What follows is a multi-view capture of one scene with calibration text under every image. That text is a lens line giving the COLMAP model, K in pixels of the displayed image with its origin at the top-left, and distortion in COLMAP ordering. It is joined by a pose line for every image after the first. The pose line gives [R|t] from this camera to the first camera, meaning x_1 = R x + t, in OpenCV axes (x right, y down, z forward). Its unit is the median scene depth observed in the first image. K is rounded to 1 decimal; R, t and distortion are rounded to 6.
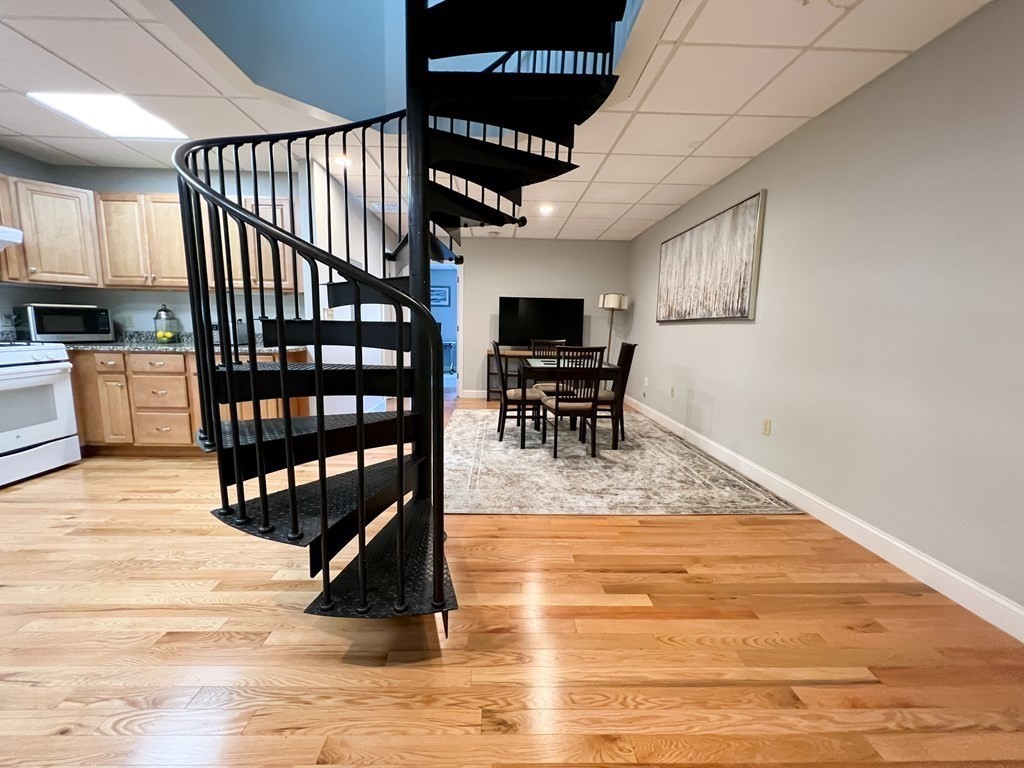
lens RADIAL K [[411.0, 0, 508.8], [0, 411.0, 383.7], [0, 0, 1]] dist [0.000051, 0.000567]
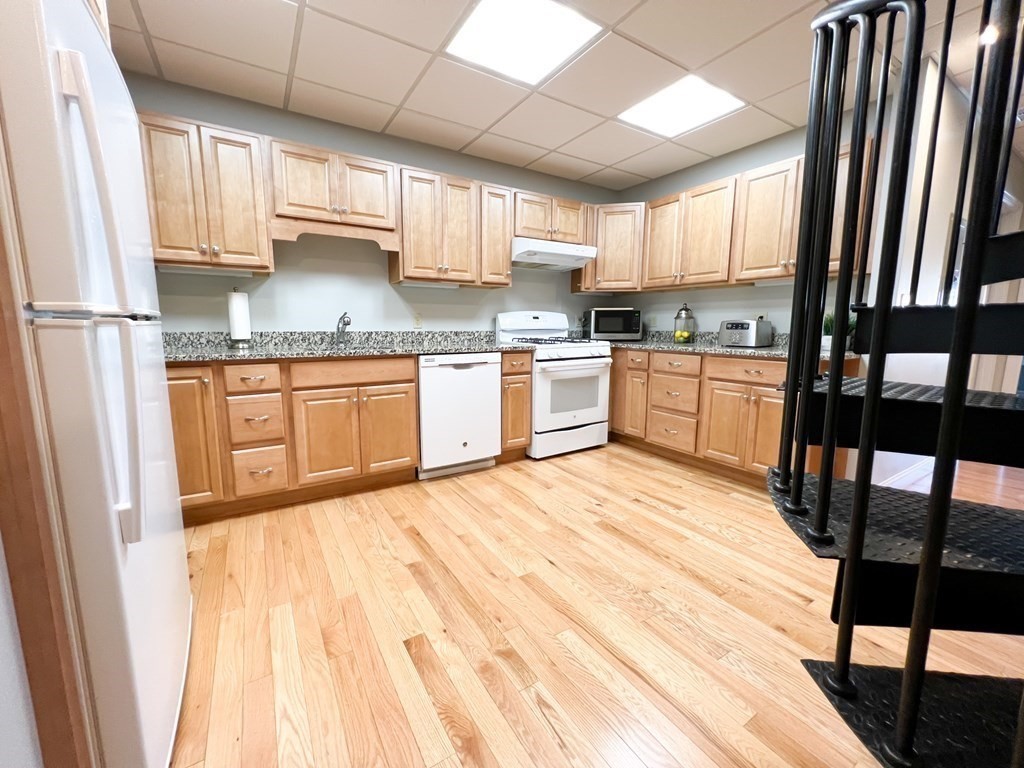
lens RADIAL K [[411.0, 0, 508.8], [0, 411.0, 383.7], [0, 0, 1]] dist [0.000051, 0.000567]
pose [[0.509616, 0.106650, -0.853766, -0.227565], [-0.110869, 0.992155, 0.057759, -0.015106], [0.853229, 0.065221, 0.517443, 0.170342]]
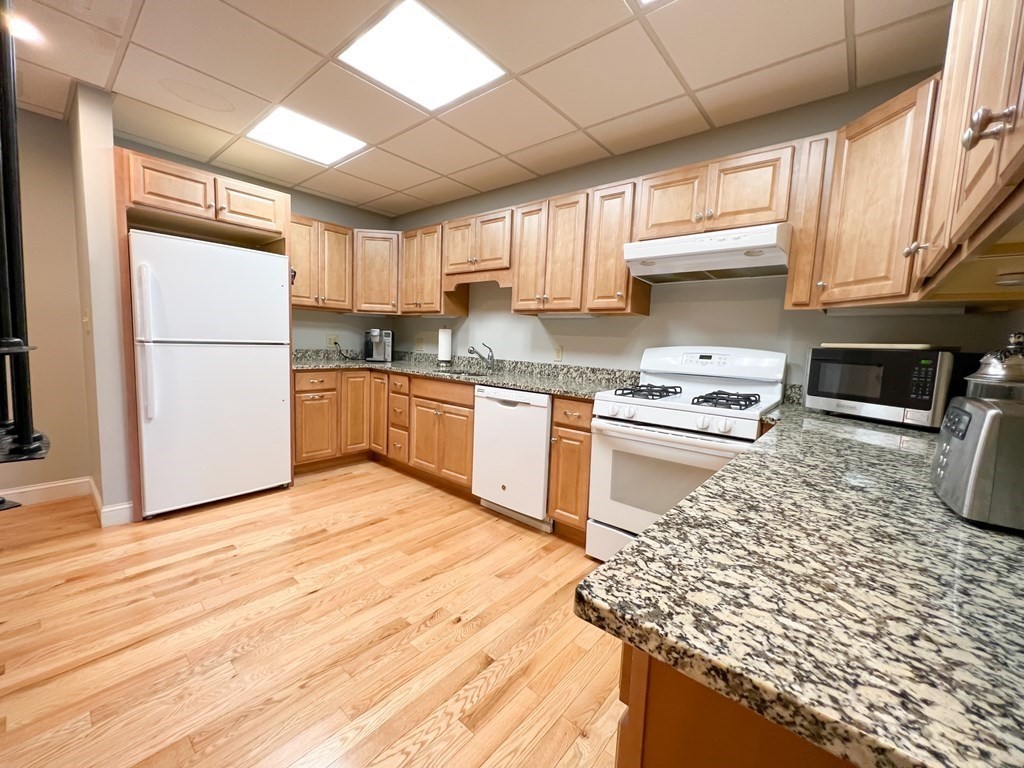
lens RADIAL K [[411.0, 0, 508.8], [0, 411.0, 383.7], [0, 0, 1]] dist [0.000051, 0.000567]
pose [[-0.666593, 0.032111, -0.744730, -0.431116], [-0.154064, 0.971566, 0.179791, -0.176084], [0.729327, 0.234583, -0.642692, 1.067554]]
